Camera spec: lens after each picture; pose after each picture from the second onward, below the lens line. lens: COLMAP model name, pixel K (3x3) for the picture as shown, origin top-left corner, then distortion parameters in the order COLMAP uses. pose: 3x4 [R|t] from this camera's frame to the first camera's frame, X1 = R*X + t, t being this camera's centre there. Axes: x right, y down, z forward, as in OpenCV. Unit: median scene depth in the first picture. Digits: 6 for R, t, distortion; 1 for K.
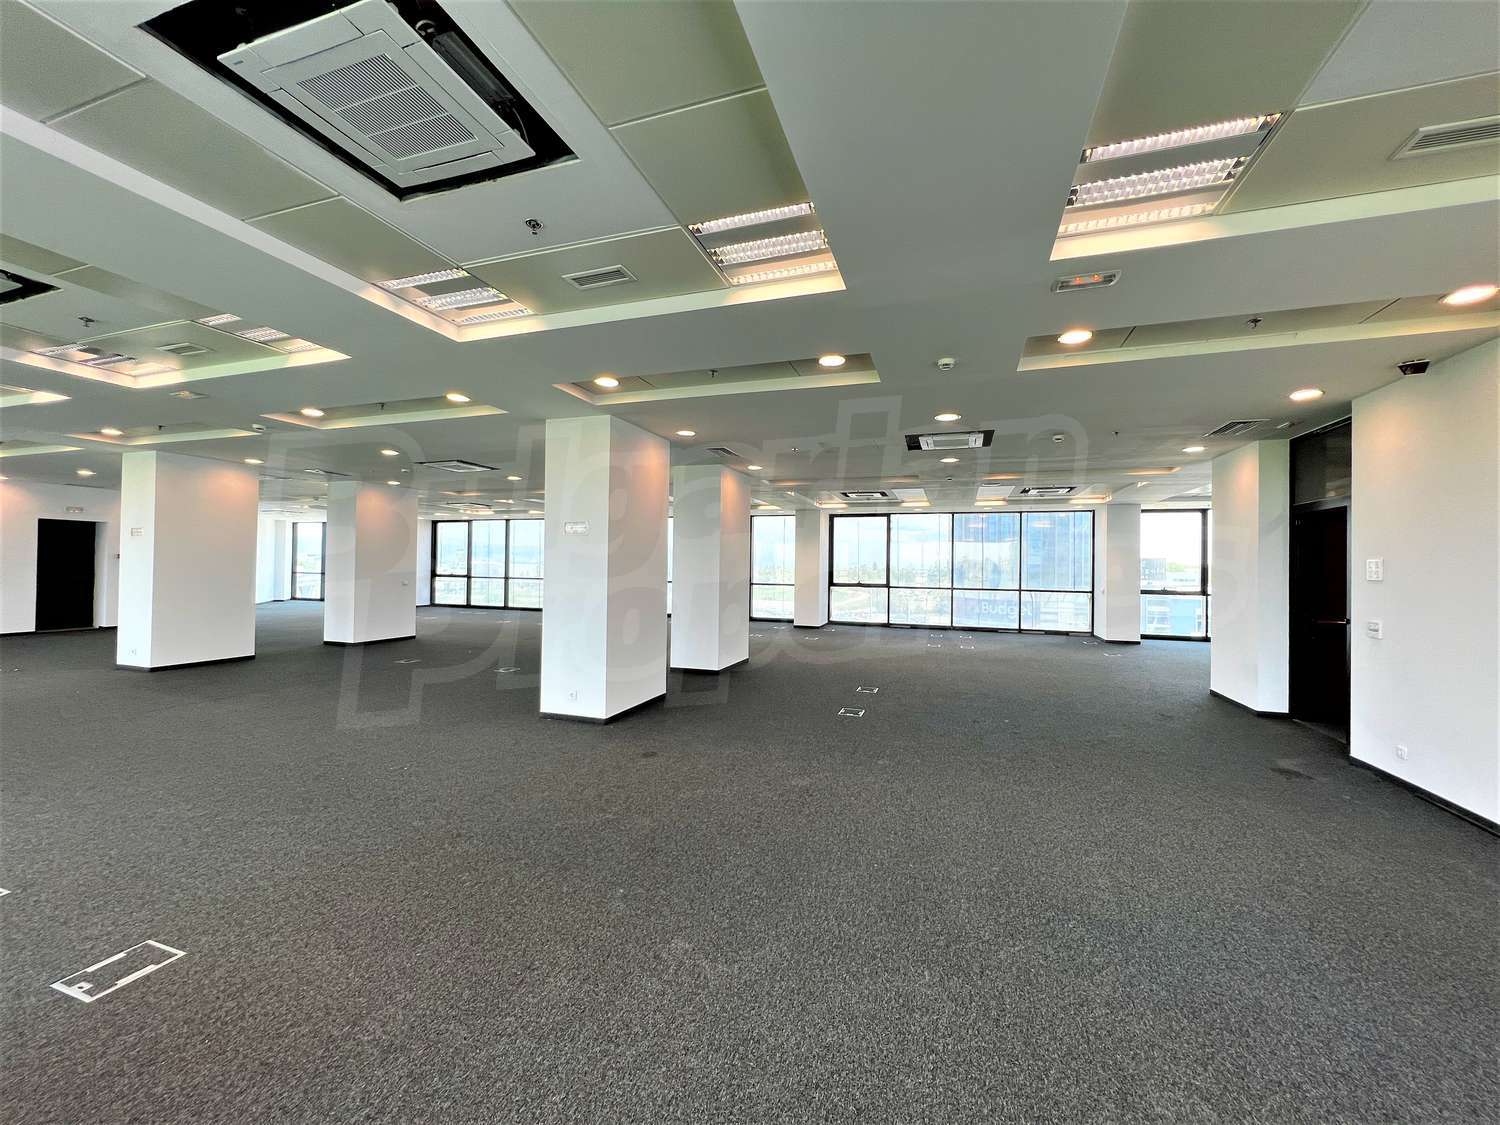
lens RADIAL K [[602.8, 0, 750.0], [0, 602.8, 562.5], [0, 0, 1]] dist [-0.001618, 0.000443]
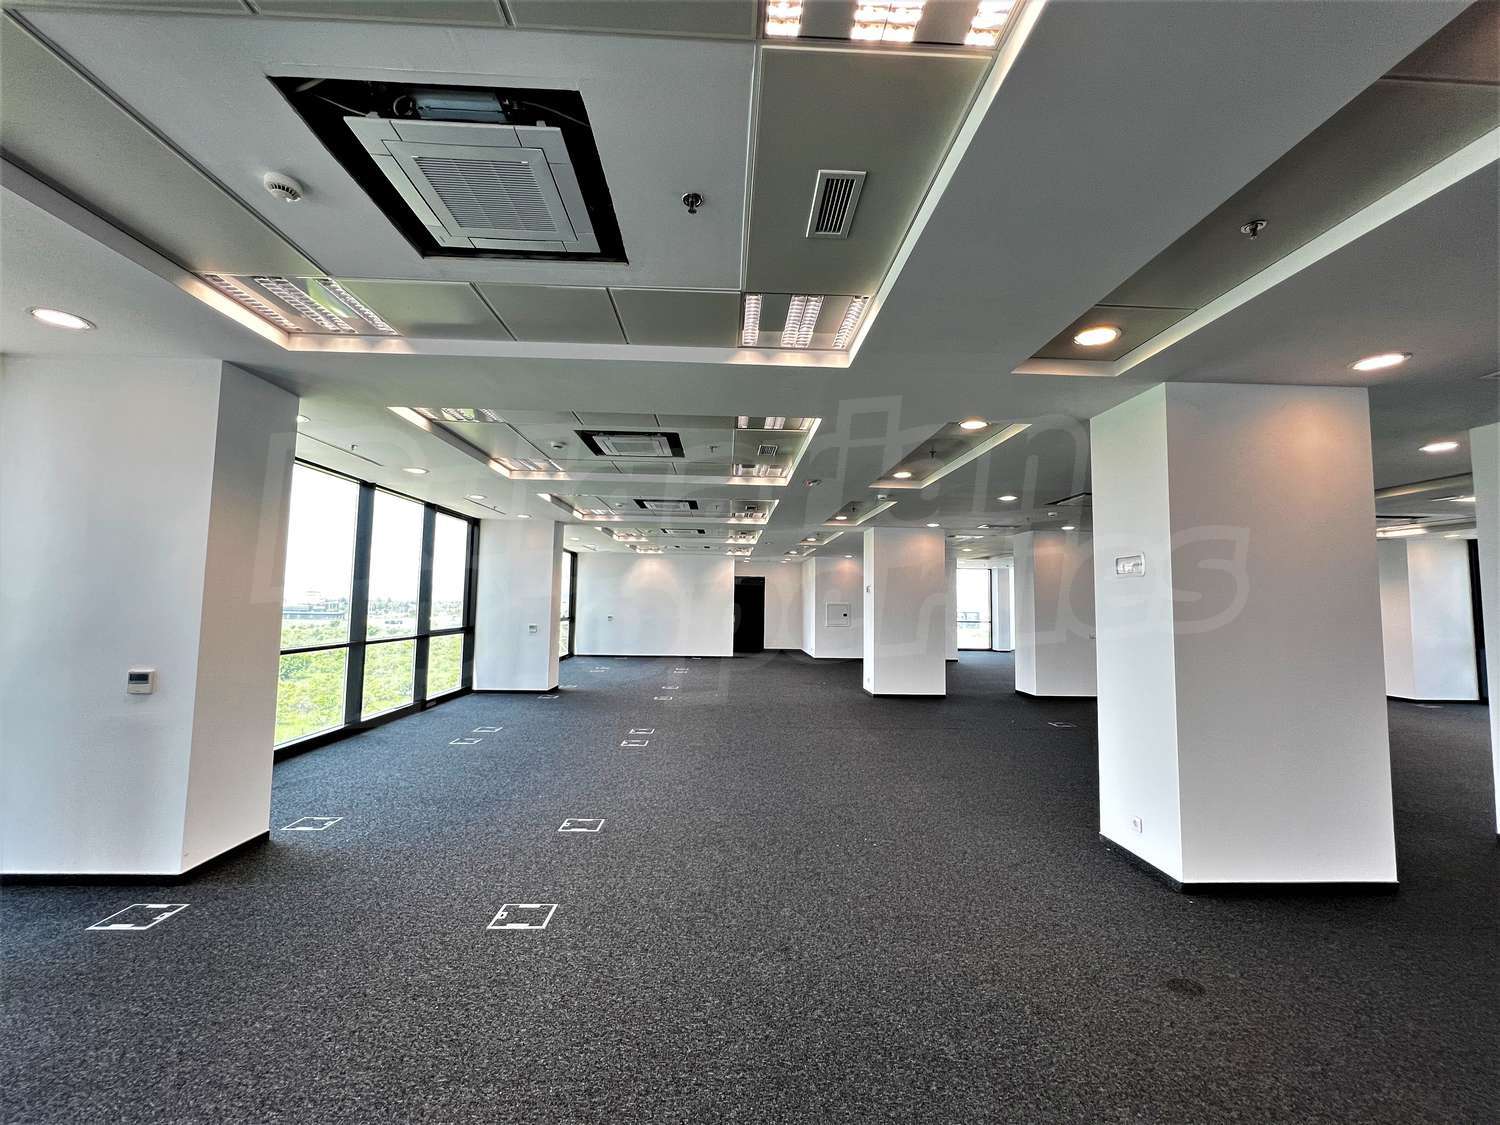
lens RADIAL K [[602.8, 0, 750.0], [0, 602.8, 562.5], [0, 0, 1]] dist [-0.001618, 0.000443]
pose [[0.356288, -0.069774, -0.931767, 0.222618], [-0.004250, 0.997077, -0.076290, -0.010697], [0.934366, 0.031141, 0.354950, 0.461933]]
